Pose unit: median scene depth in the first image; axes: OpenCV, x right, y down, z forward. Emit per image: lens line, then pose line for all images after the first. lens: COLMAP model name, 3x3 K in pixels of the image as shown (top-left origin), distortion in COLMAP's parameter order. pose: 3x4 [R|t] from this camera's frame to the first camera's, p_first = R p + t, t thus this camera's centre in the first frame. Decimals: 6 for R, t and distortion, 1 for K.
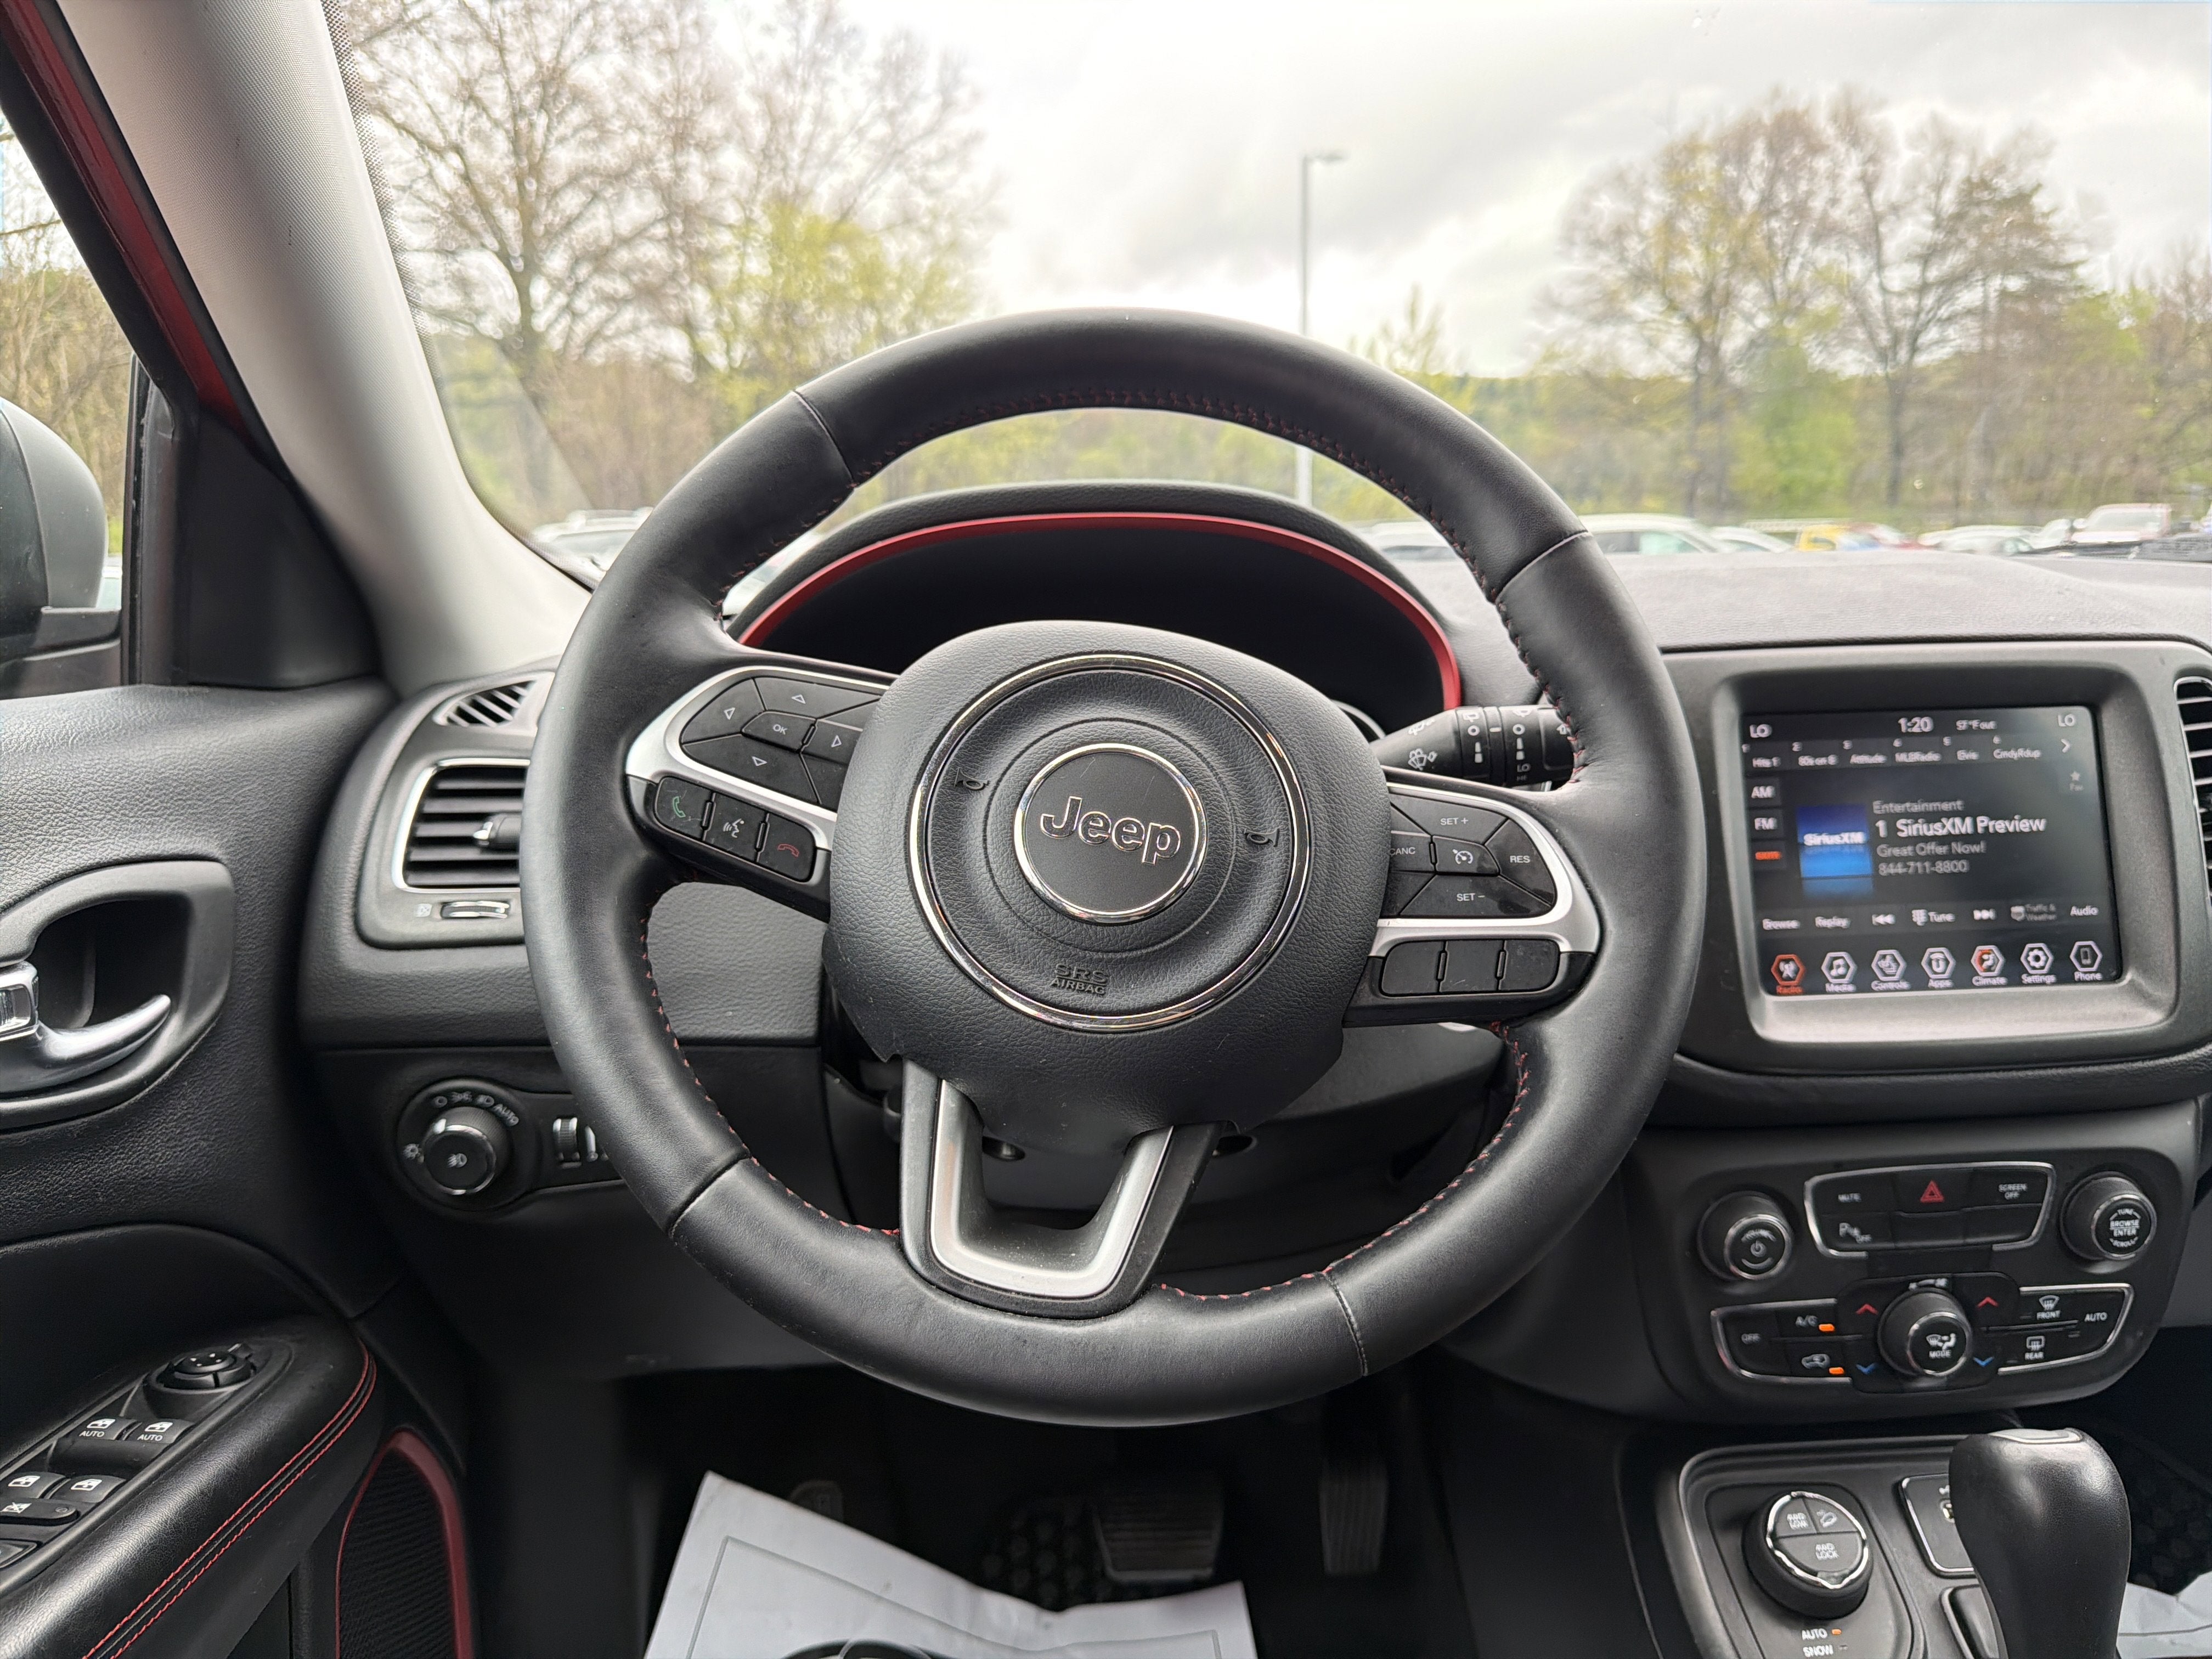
lens RADIAL K [[1559.5, 0, 1105.3], [0, 1559.5, 851.0], [0, 0, 1]] dist [-0.017976, -0.000313]
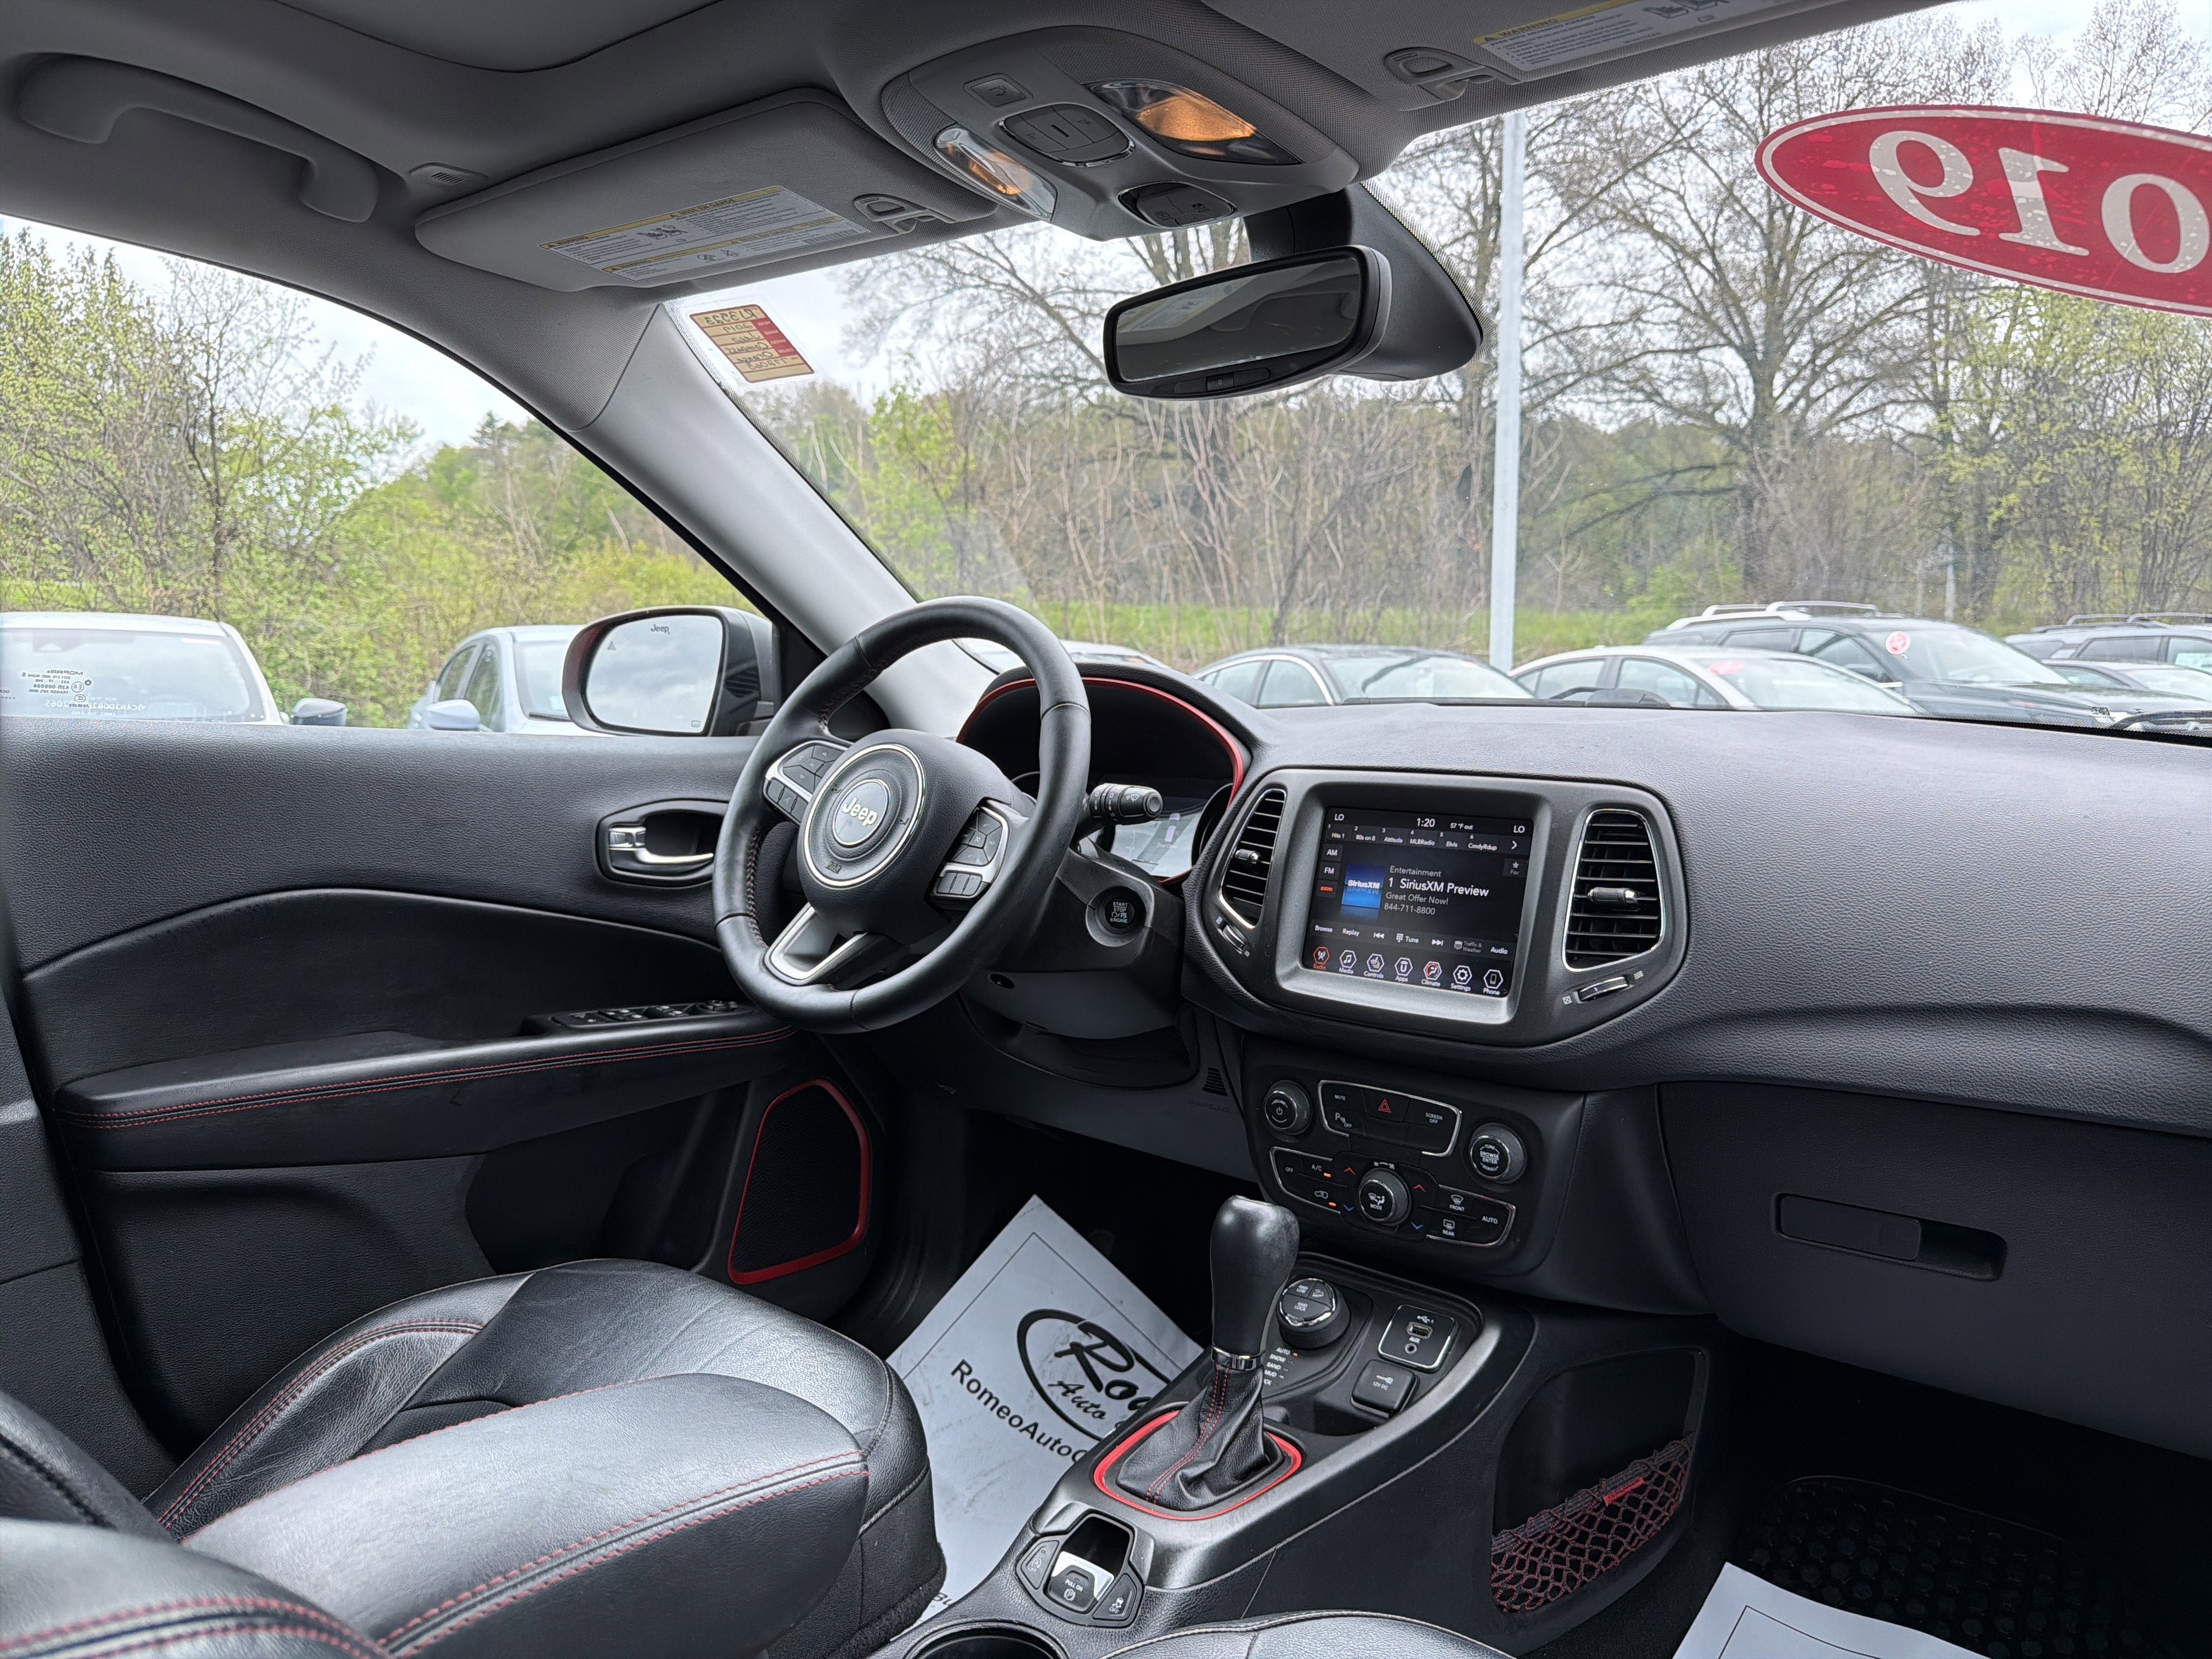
lens RADIAL K [[1571.3, 0, 1106.0], [0, 1571.3, 829.5], [0, 0, 1]] dist [0.027798, -0.018827]
pose [[0.732663, 0.097306, -0.673599, 1.392227], [-0.142469, 0.989727, -0.011989, -0.006411], [0.665513, 0.104751, 0.738999, -0.445643]]
